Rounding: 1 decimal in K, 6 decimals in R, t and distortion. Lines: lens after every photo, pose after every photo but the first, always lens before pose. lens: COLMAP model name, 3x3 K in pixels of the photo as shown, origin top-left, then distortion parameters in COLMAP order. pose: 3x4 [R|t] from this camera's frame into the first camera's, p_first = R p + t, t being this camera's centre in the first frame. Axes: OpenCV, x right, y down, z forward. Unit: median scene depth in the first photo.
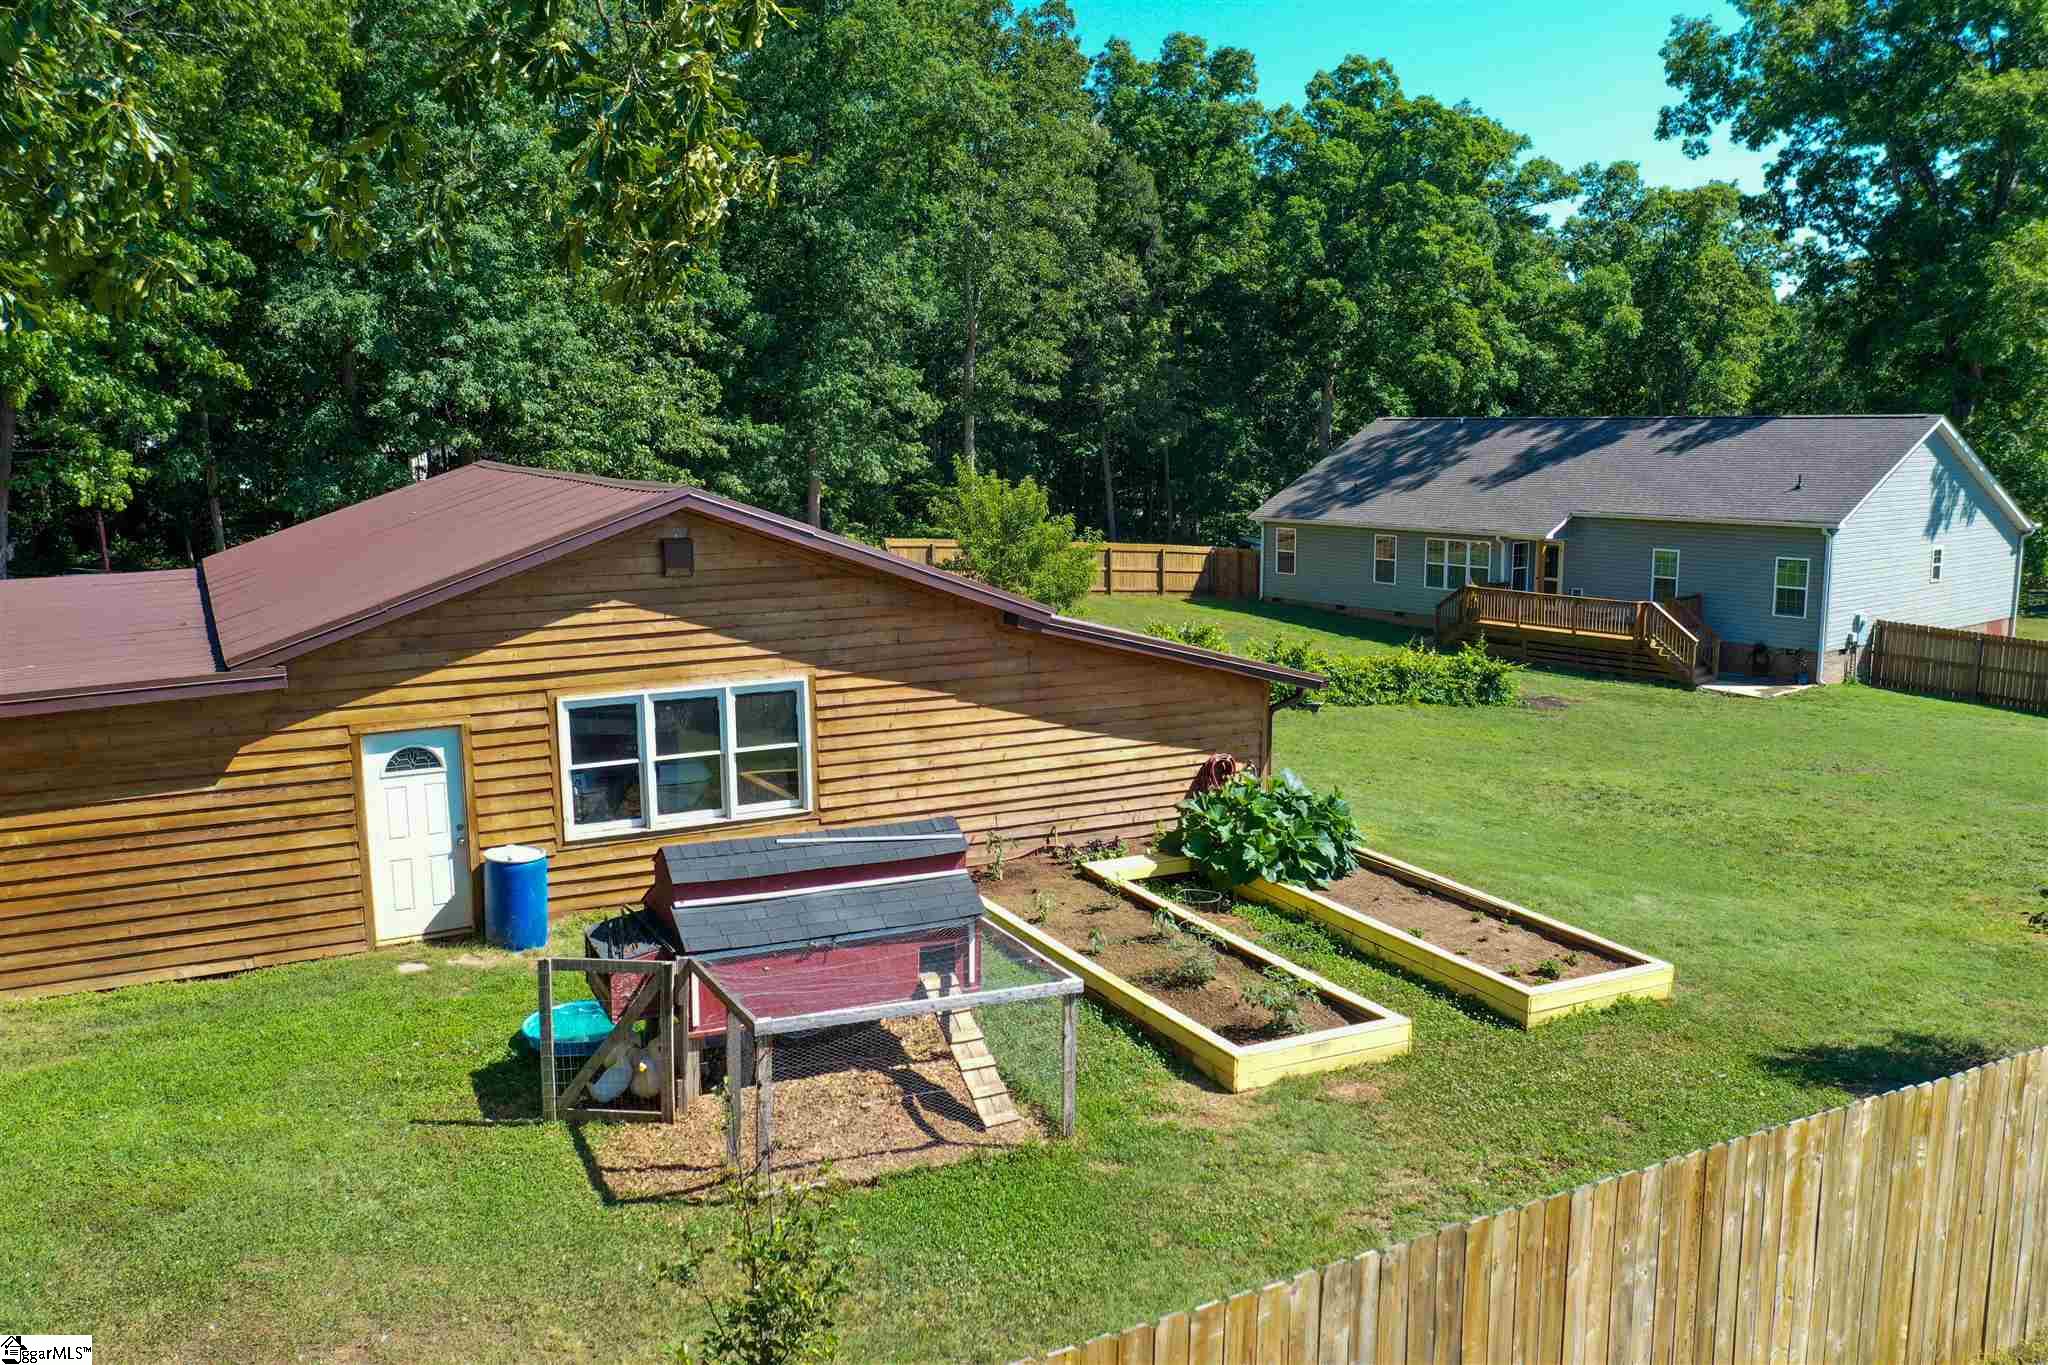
lens RADIAL K [[1626.3, 0, 1032.7], [0, 1626.3, 682.2], [0, 0, 1]] dist [-0.012106, 0.002094]
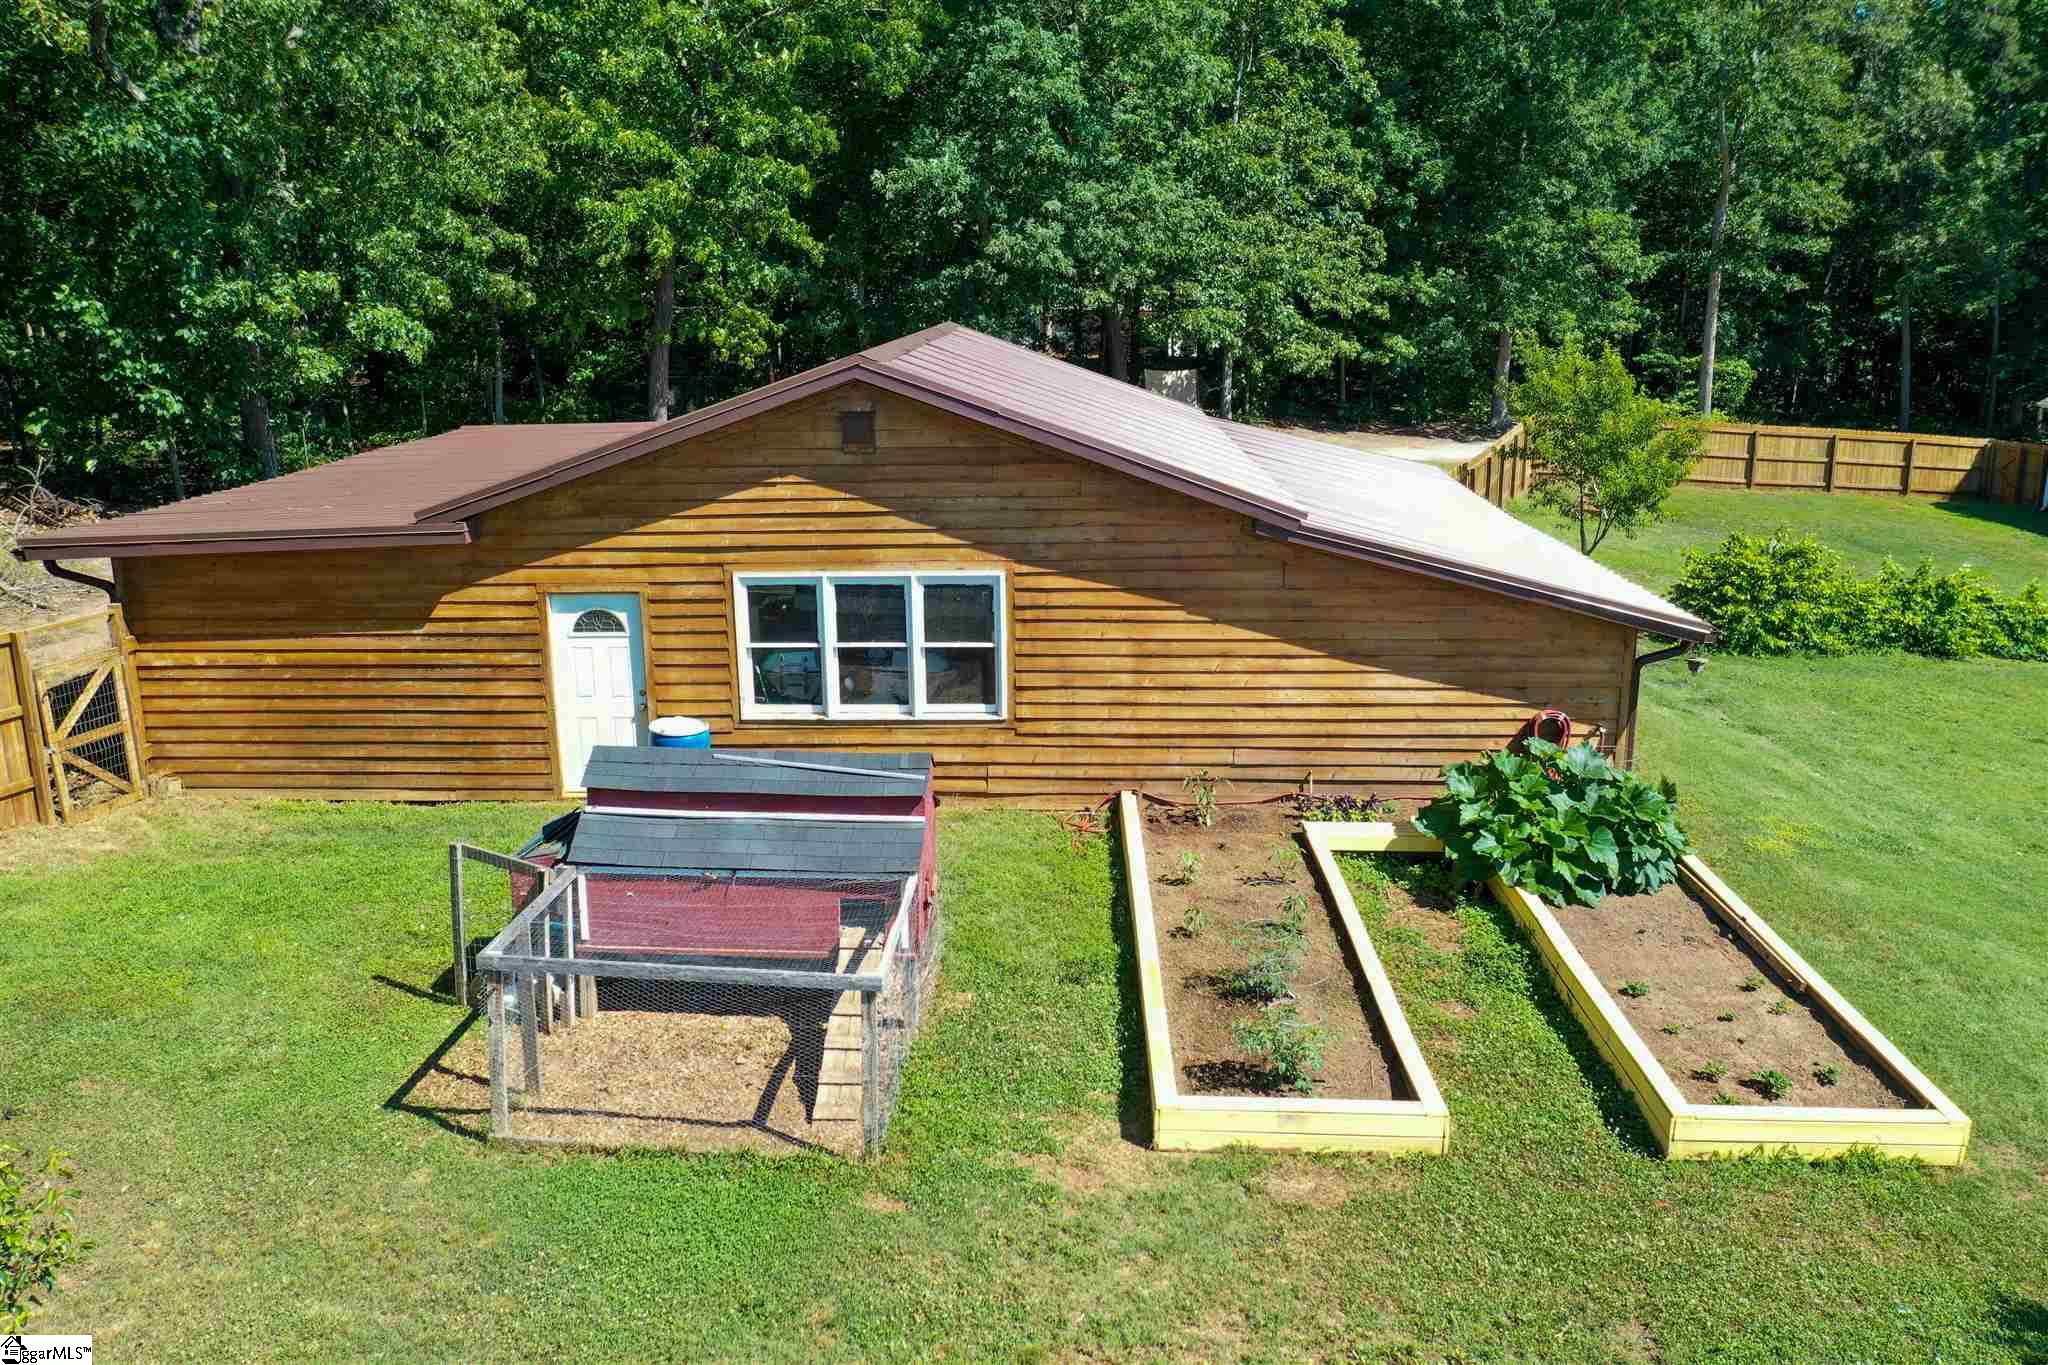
lens RADIAL K [[1626.3, 0, 1021.9], [0, 1626.3, 682.1], [0, 0, 1]] dist [-0.012106, 0.002094]
pose [[0.869004, 0.116418, -0.480915, 0.320769], [-0.075537, 0.991748, 0.103585, -0.037930], [0.489006, -0.053689, 0.870627, 0.222314]]
